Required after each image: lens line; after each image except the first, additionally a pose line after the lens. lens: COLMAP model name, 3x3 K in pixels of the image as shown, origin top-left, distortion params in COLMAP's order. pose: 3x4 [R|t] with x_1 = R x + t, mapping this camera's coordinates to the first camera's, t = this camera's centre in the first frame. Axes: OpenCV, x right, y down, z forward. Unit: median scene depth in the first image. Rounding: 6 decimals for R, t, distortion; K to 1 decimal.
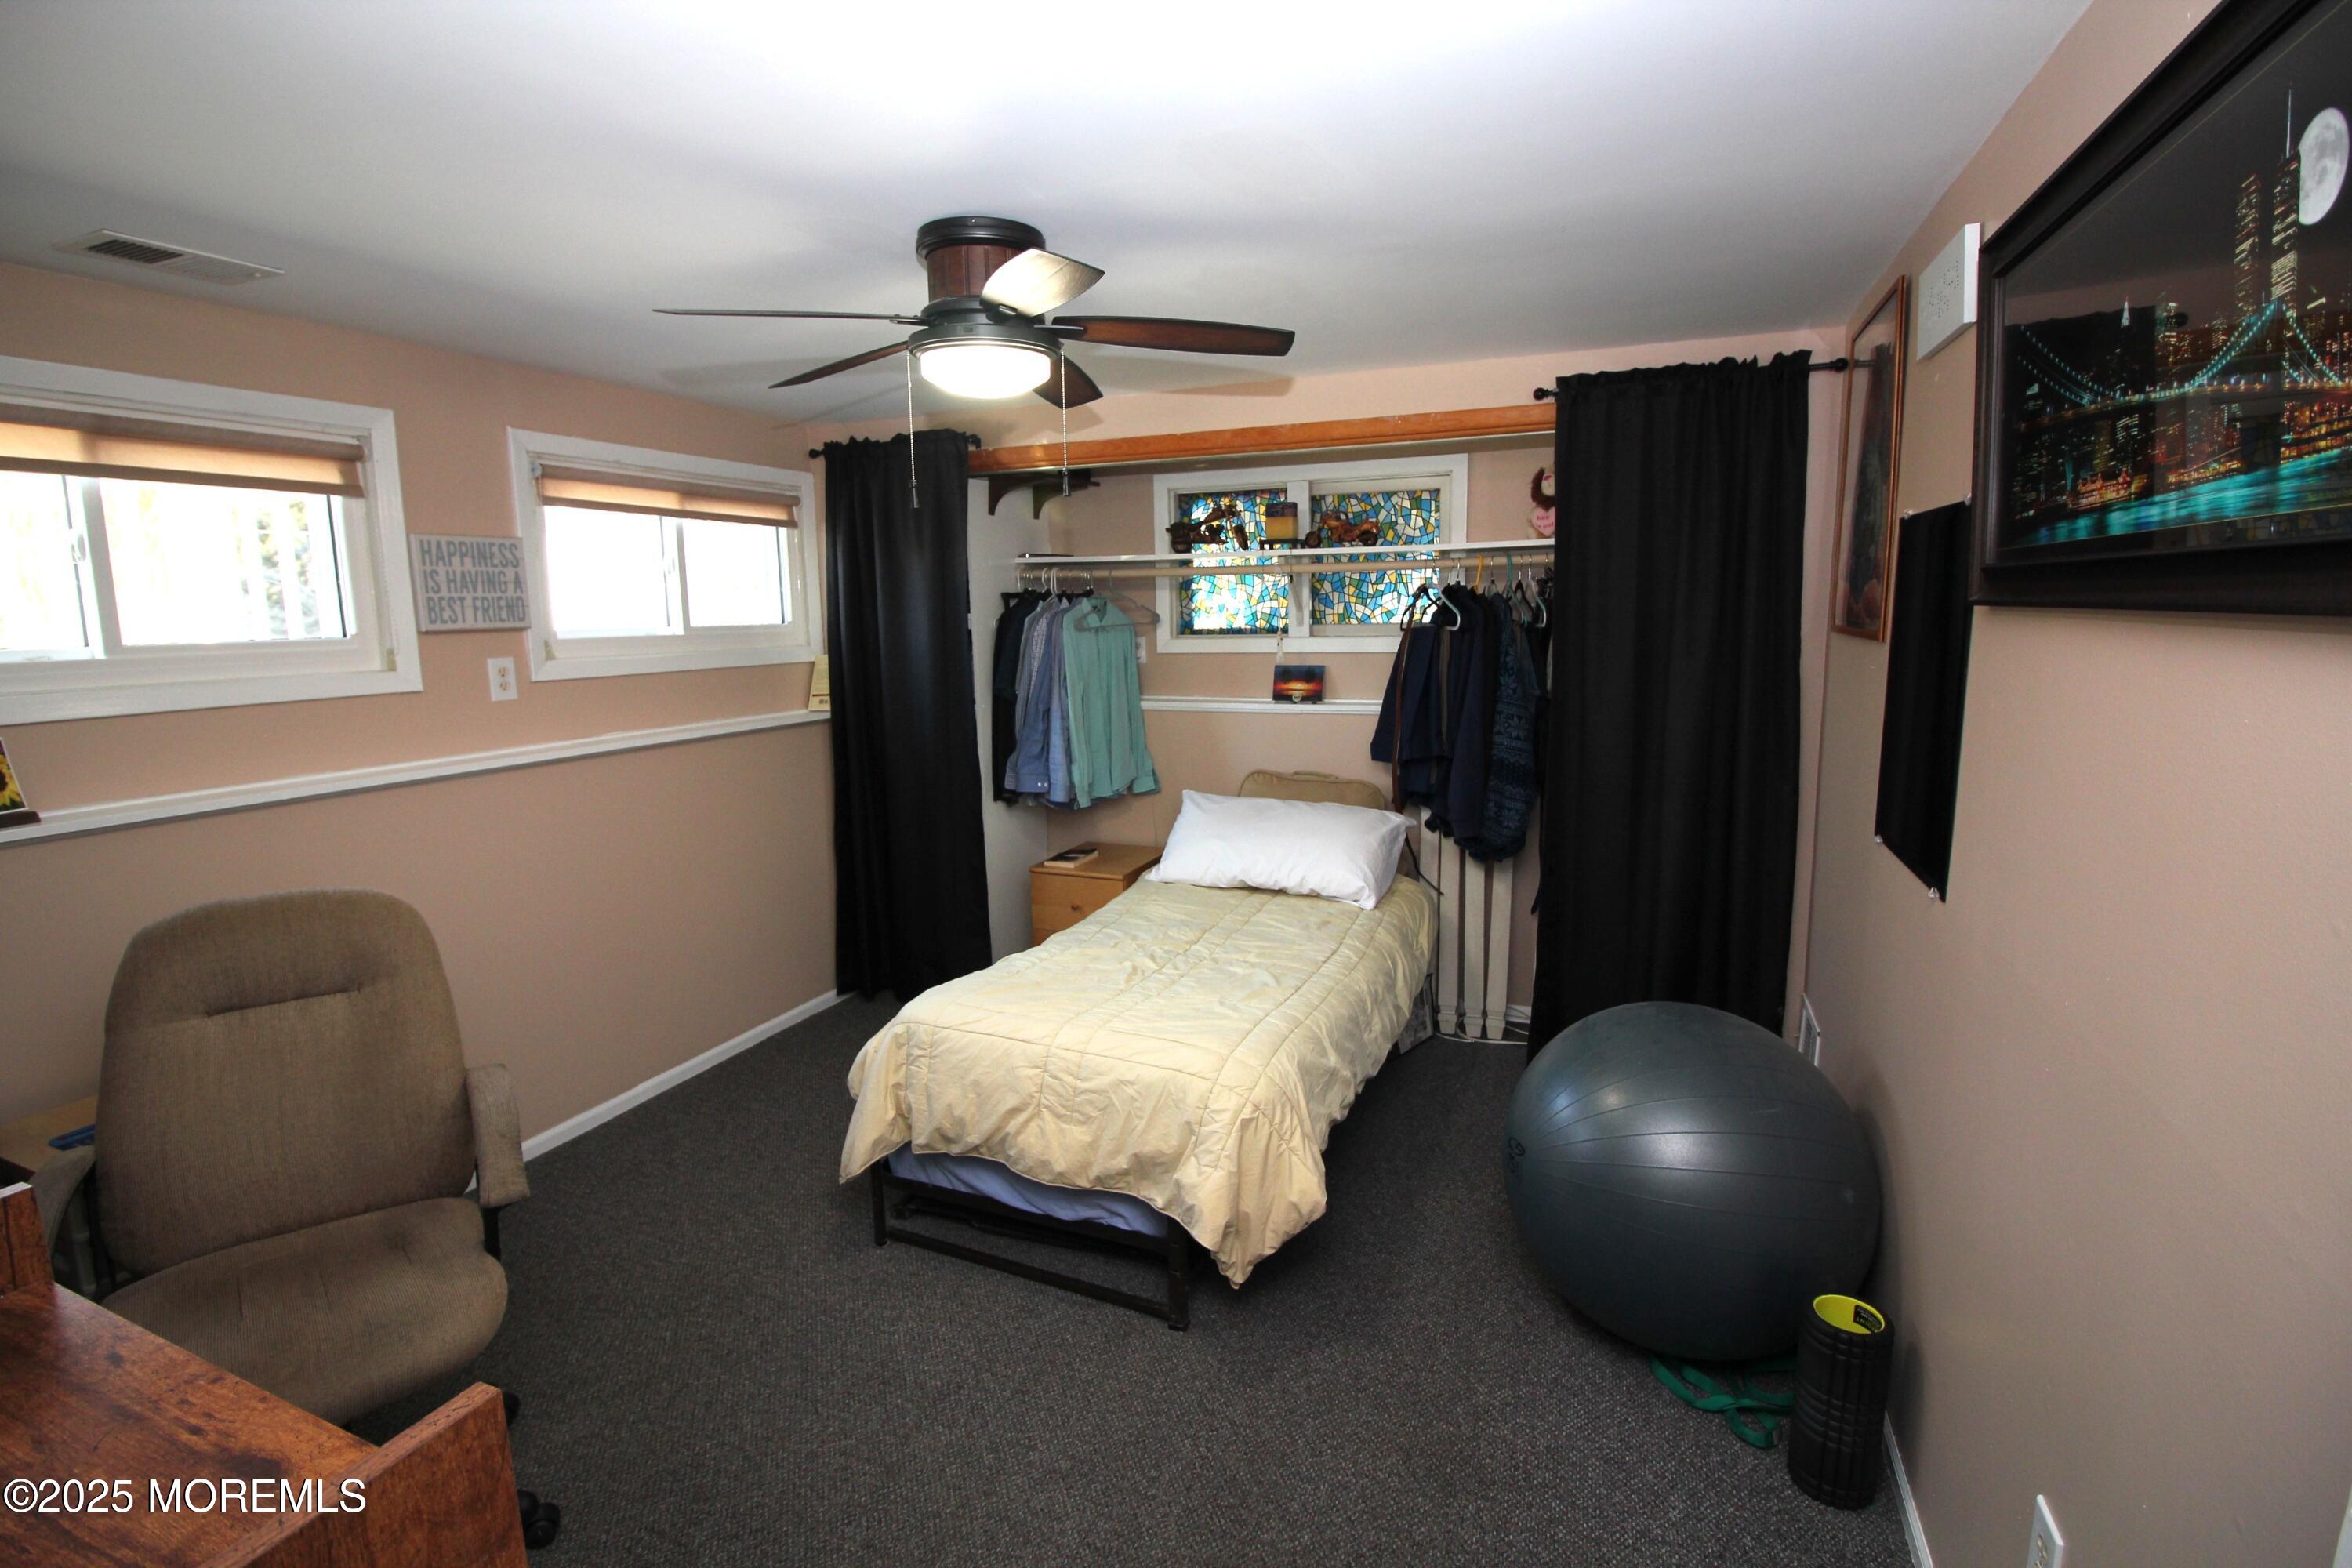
lens RADIAL K [[1102.2, 0, 1166.8], [0, 1102.2, 763.3], [0, 0, 1]] dist [-0.000705, -0.013534]
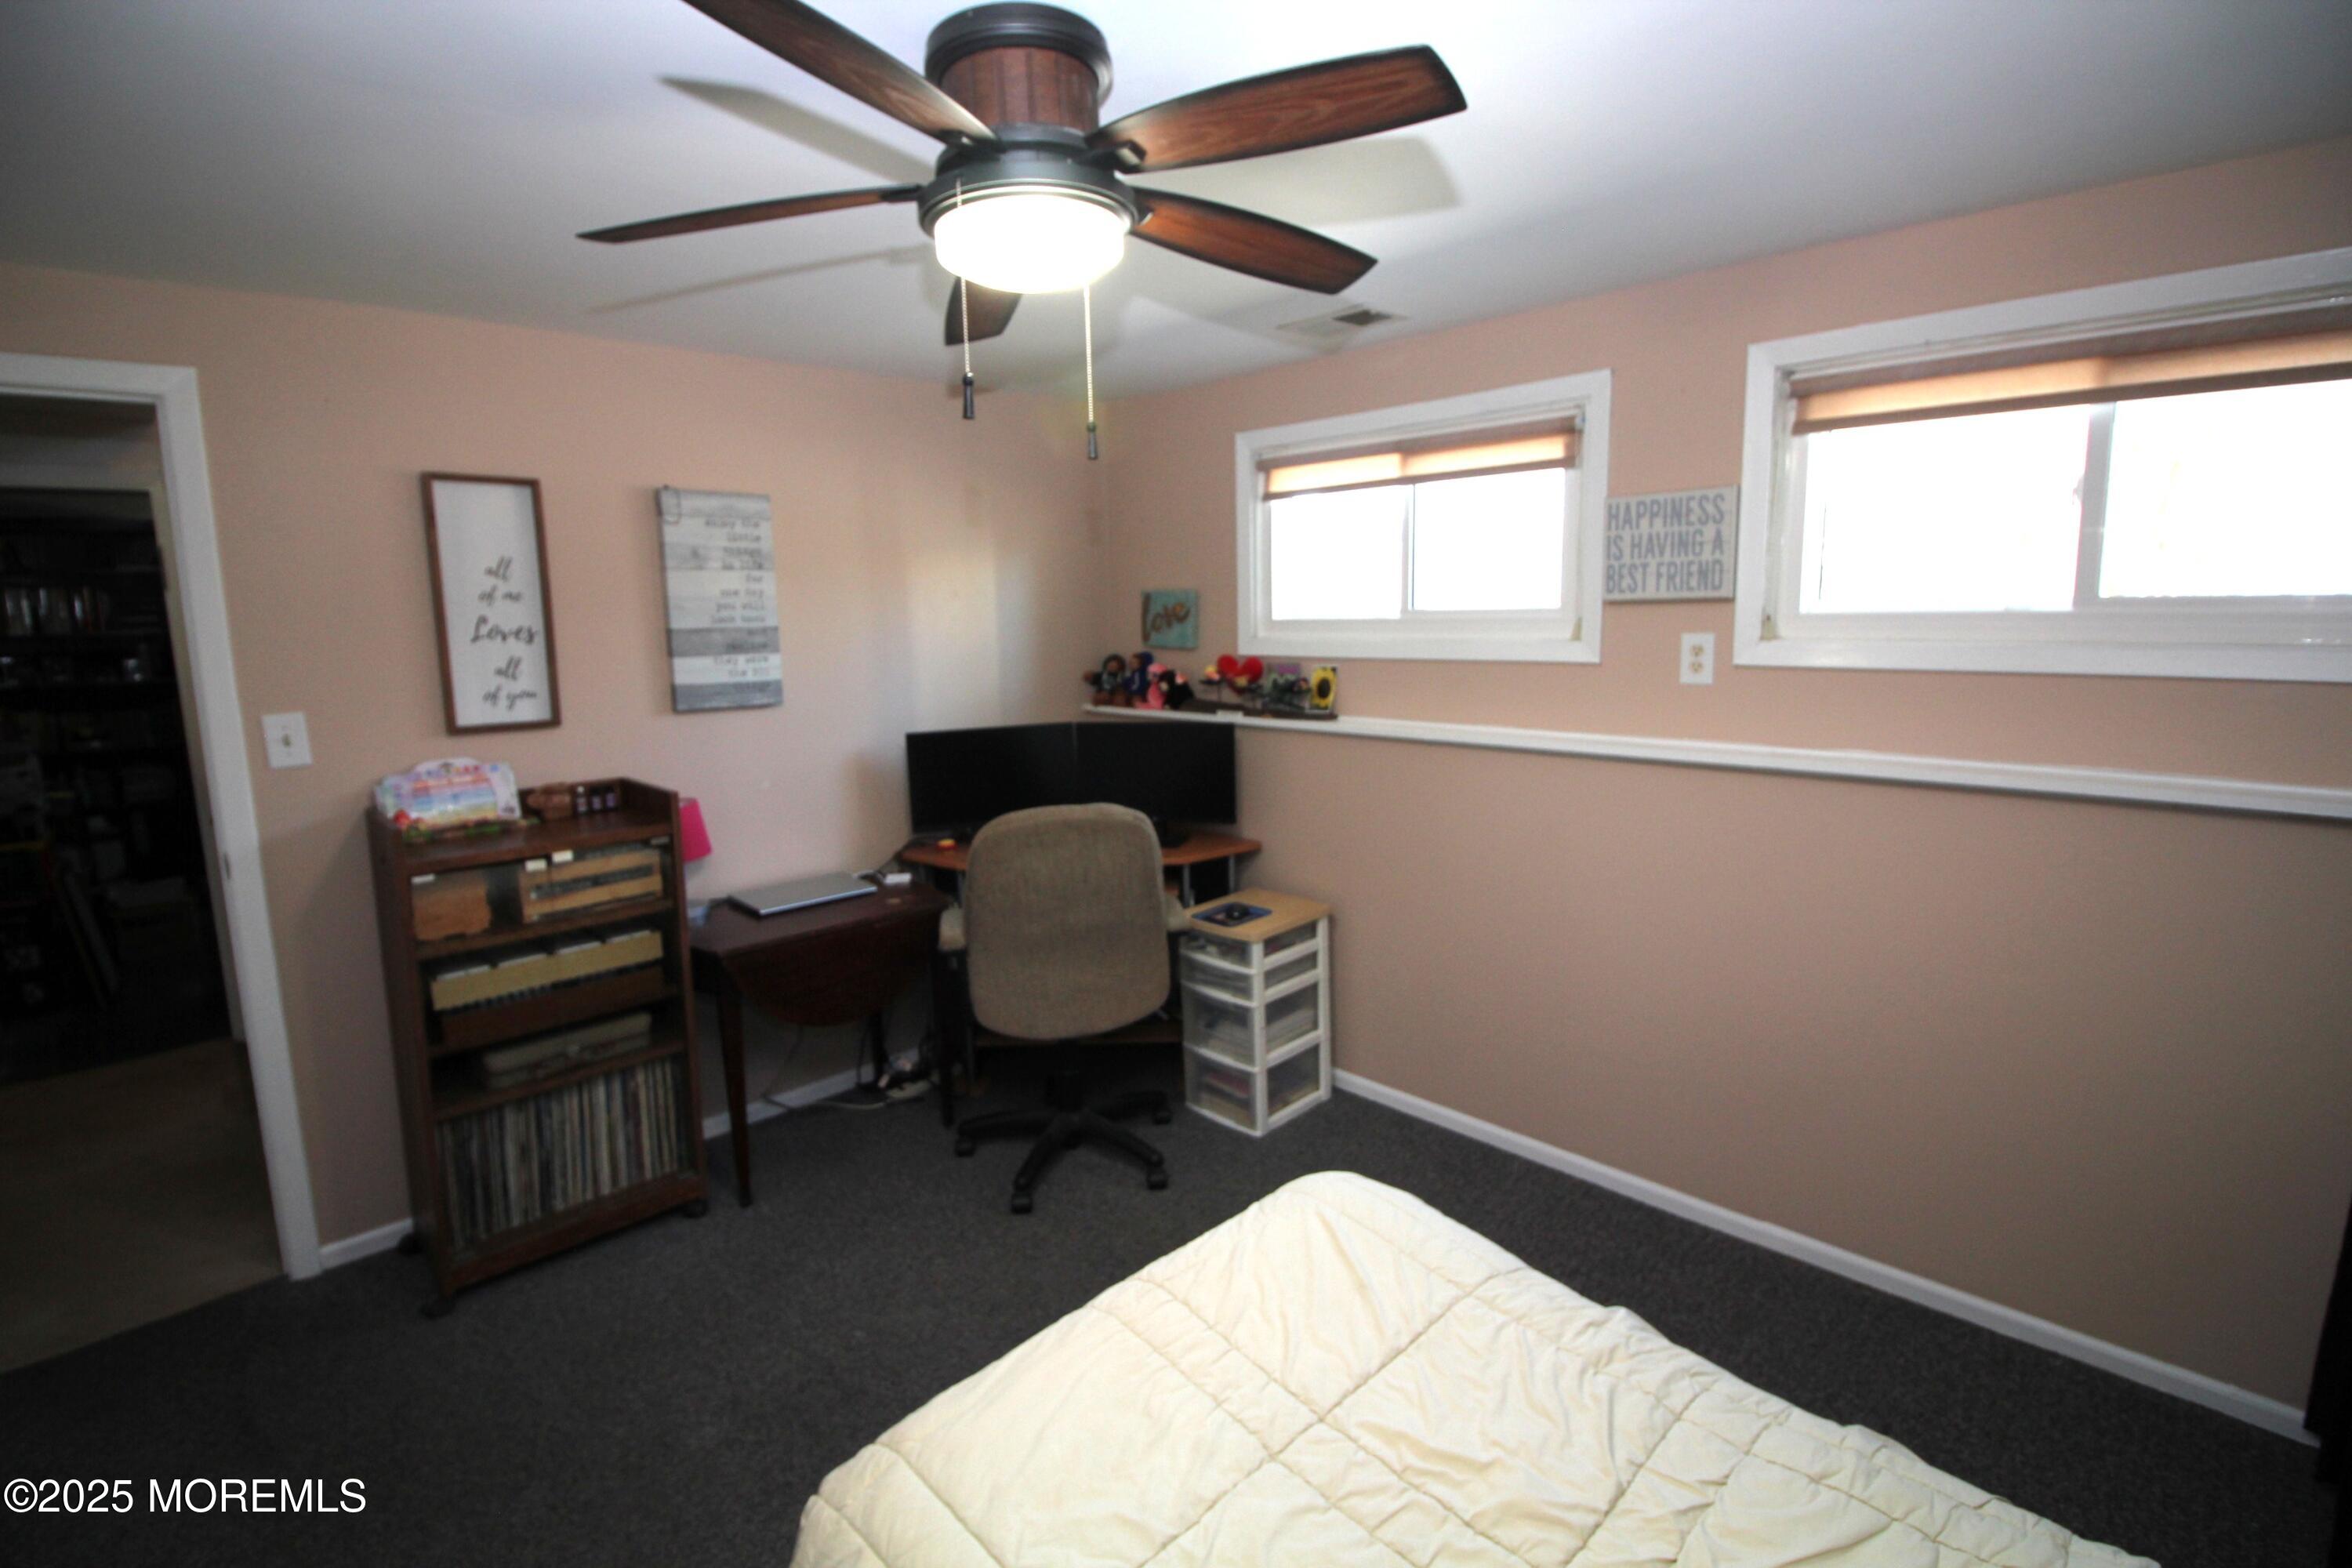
lens RADIAL K [[1102.2, 0, 1166.8], [0, 1102.2, 763.3], [0, 0, 1]] dist [-0.000705, -0.013534]
pose [[-0.408837, 0.159616, -0.898540, 0.342434], [-0.094927, 0.971807, 0.215823, -0.146481], [0.907657, 0.173533, -0.382159, 0.997210]]
